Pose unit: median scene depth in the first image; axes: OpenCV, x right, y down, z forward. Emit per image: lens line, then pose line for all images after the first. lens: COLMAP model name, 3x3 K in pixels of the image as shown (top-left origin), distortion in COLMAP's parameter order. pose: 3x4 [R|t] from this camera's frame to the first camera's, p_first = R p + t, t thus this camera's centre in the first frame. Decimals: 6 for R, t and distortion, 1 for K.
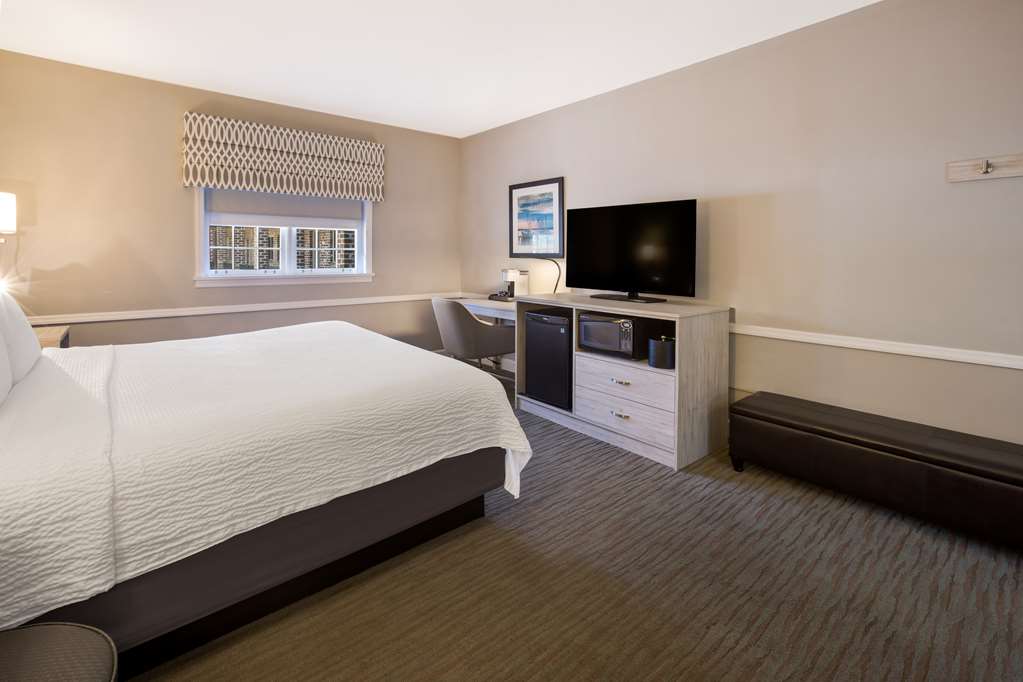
lens RADIAL K [[478.8, 0, 511.6], [0, 478.8, 255.6], [0, 0, 1]] dist [0.000043, 0.000068]
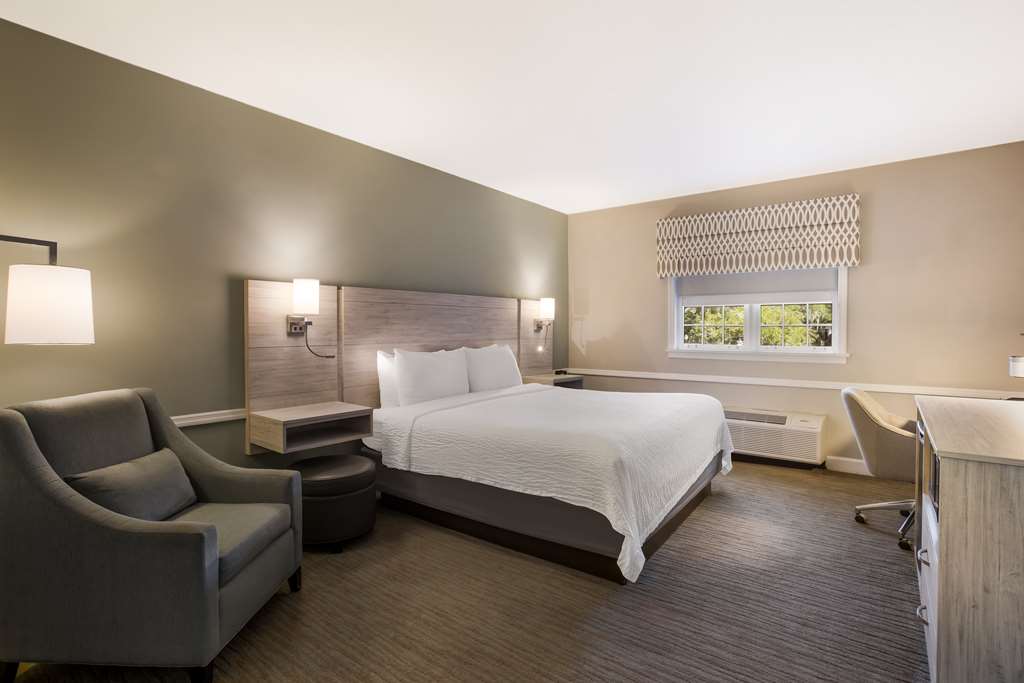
lens RADIAL K [[505.3, 0, 512.0], [0, 505.3, 341.5], [0, 0, 1]] dist [0.000039, 0.000453]
pose [[0.212457, 0.021636, -0.976931, 0.556887], [-0.003766, 0.999766, 0.021323, -0.001472], [0.977163, -0.000851, 0.212489, 0.318919]]
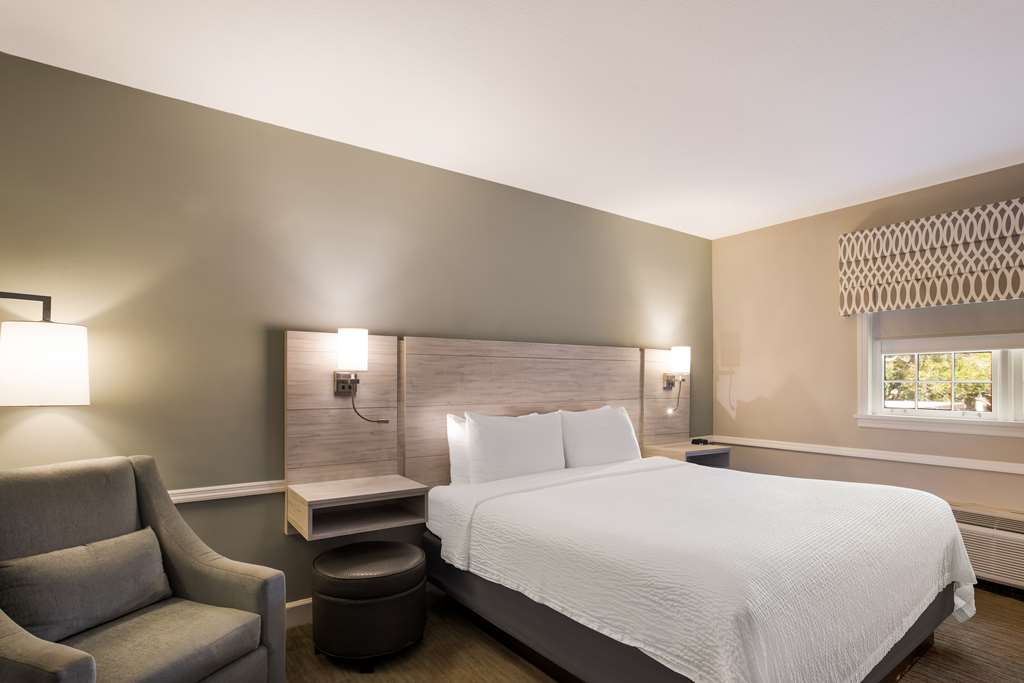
lens RADIAL K [[533.5, 0, 507.8], [0, 533.5, 382.0], [0, 0, 1]] dist [-0.001243, 0.001018]
pose [[-0.085590, -0.003853, -0.996323, 0.392135], [-0.004937, 0.999982, -0.003443, -0.009606], [0.996318, 0.004624, -0.085607, 0.436503]]
